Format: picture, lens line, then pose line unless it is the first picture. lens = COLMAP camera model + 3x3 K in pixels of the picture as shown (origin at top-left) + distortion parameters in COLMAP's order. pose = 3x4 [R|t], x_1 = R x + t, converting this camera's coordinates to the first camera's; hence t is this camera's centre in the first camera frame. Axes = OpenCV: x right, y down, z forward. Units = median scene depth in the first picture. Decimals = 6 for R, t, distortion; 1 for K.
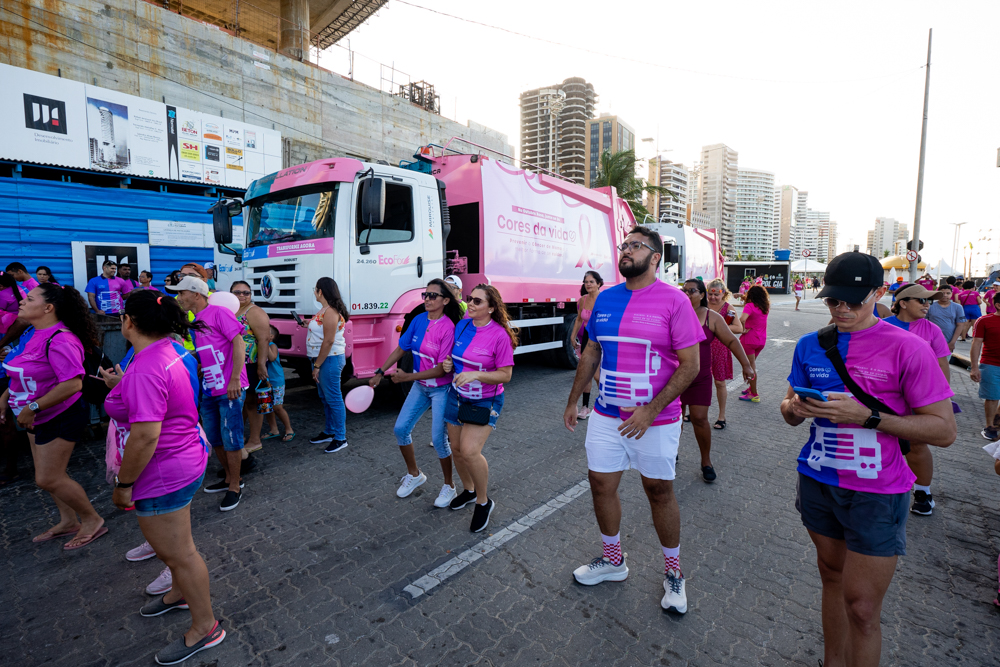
lens RADIAL K [[488.1, 0, 500.2], [0, 488.1, 330.1], [0, 0, 1]] dist [-0.035665, 0.002315]
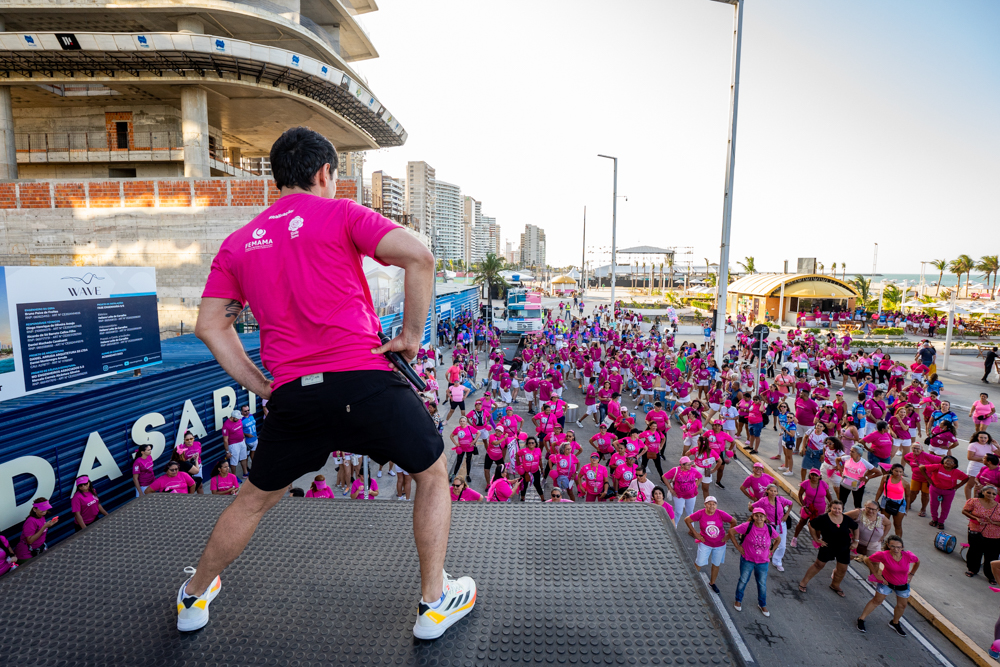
lens RADIAL K [[488.1, 0, 496.5], [0, 488.1, 329.8], [0, 0, 1]] dist [-0.035665, 0.002315]
pose [[0.816839, -0.072579, 0.572281, -0.115976], [0.058061, 0.997360, 0.043616, -0.009024], [-0.573936, -0.002401, 0.818897, -0.100163]]
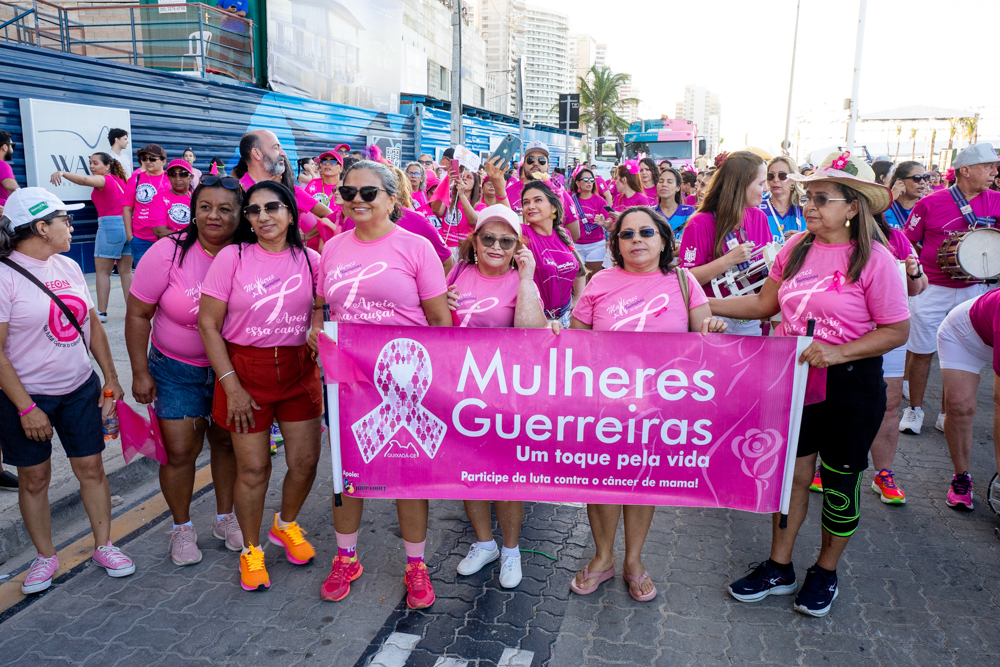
lens RADIAL K [[811.9, 0, 495.7], [0, 811.9, 340.1], [0, 0, 1]] dist [0.046480, 0.006597]
pose [[0.899563, -0.087330, 0.427973, -0.097516], [0.043166, 0.992787, 0.111852, 0.008179], [-0.434654, -0.082144, 0.896844, -0.082730]]
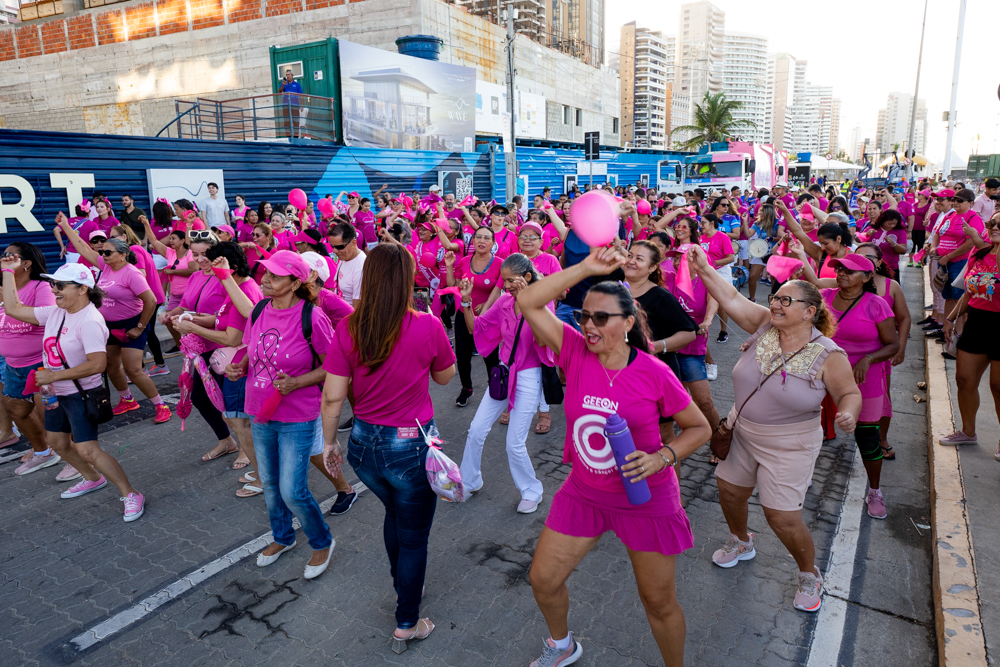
lens RADIAL K [[699.2, 0, 496.4], [0, 699.2, 330.2], [0, 0, 1]] dist [-0.007086, 0.018231]
pose [[0.986125, -0.060700, 0.154508, -0.077181], [0.045057, 0.993680, 0.102808, 0.008241], [-0.159772, -0.094420, 0.982628, -0.099455]]
